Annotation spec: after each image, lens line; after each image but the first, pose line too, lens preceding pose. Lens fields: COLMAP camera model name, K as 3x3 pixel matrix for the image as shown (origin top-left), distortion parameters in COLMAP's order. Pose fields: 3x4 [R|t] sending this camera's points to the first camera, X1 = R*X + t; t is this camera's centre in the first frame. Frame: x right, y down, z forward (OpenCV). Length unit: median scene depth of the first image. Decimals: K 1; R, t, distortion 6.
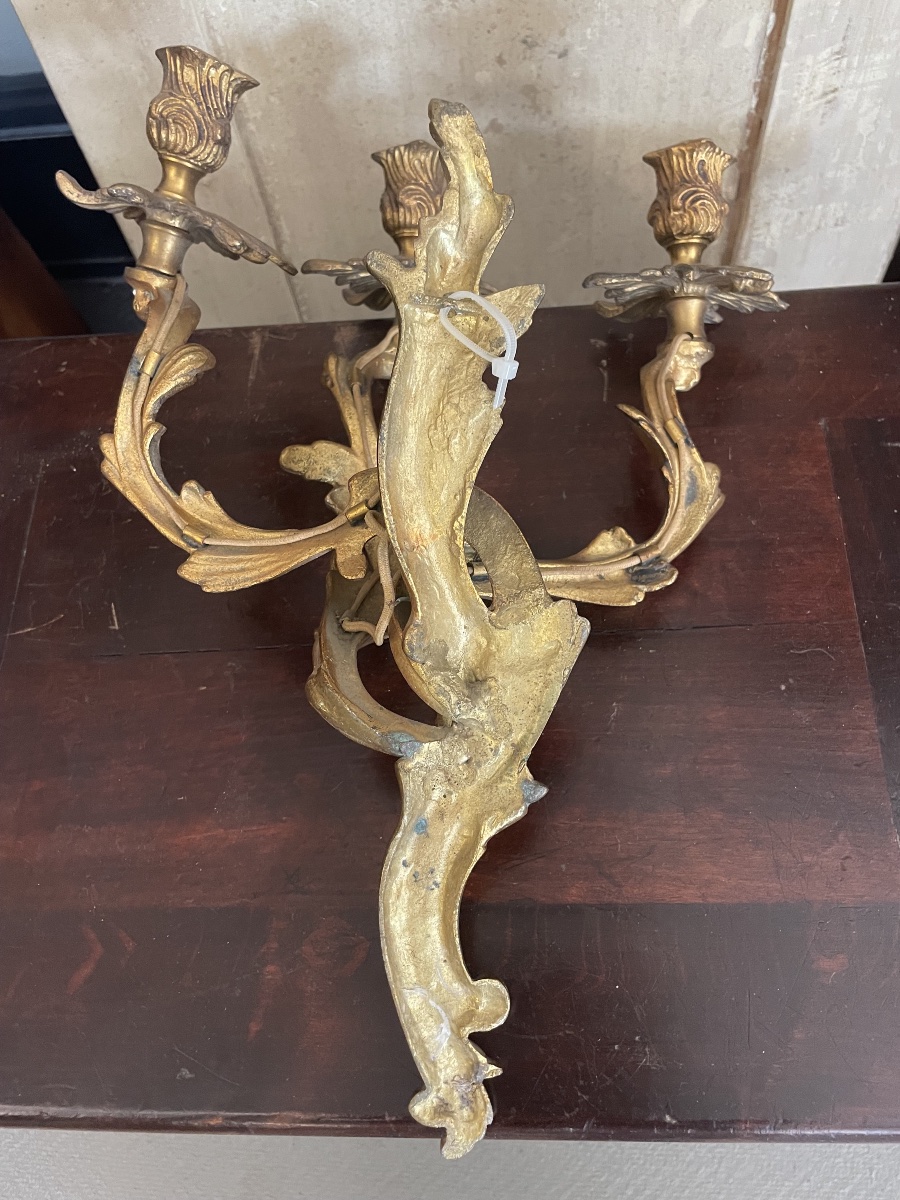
lens RADIAL K [[924.2, 0, 466.7], [0, 924.2, 596.8], [0, 0, 1]] dist [0.070381, -0.117001]
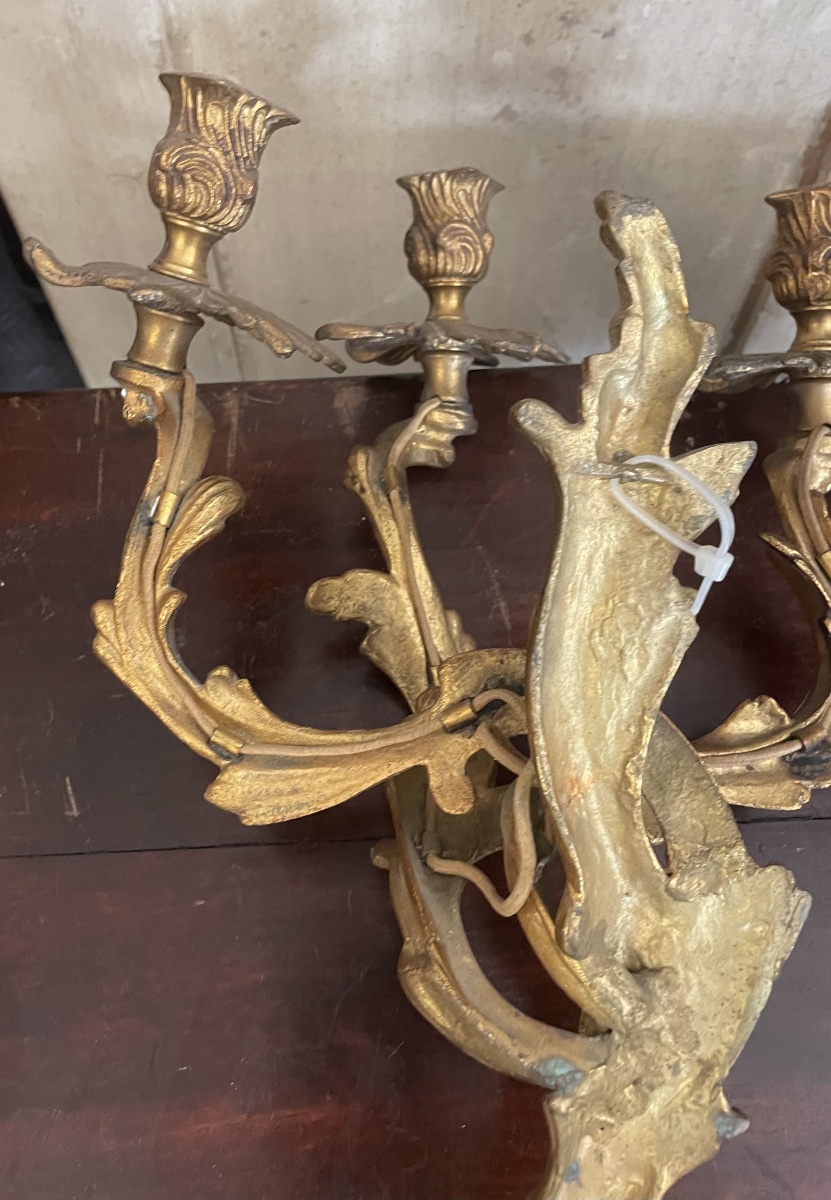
lens RADIAL K [[1045.7, 0, 345.0], [0, 1045.7, 518.0], [0, 0, 1]] dist [0.077085, -0.142658]
pose [[0.998762, -0.008460, 0.049011, -0.220619], [0.008798, 0.999939, -0.006670, -0.218407], [-0.048952, 0.007093, 0.998776, 0.156003]]
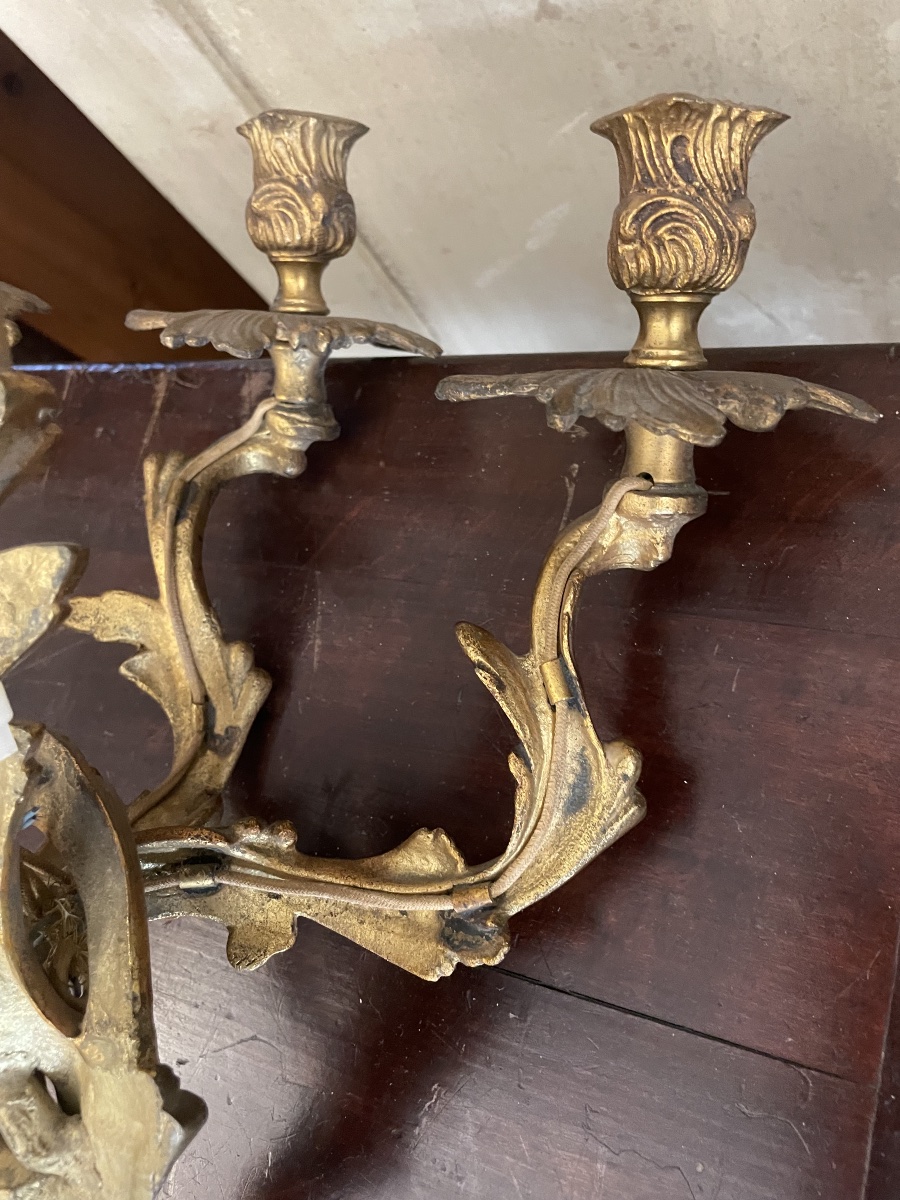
lens RADIAL K [[938.7, 0, 450.5], [0, 938.7, 593.6], [0, 0, 1]] dist [0.072354, -0.121620]
pose [[0.907545, 0.125129, -0.400880, 0.389115], [-0.052471, 0.980885, 0.187382, -0.334832], [0.416664, -0.149023, 0.896763, 0.490691]]
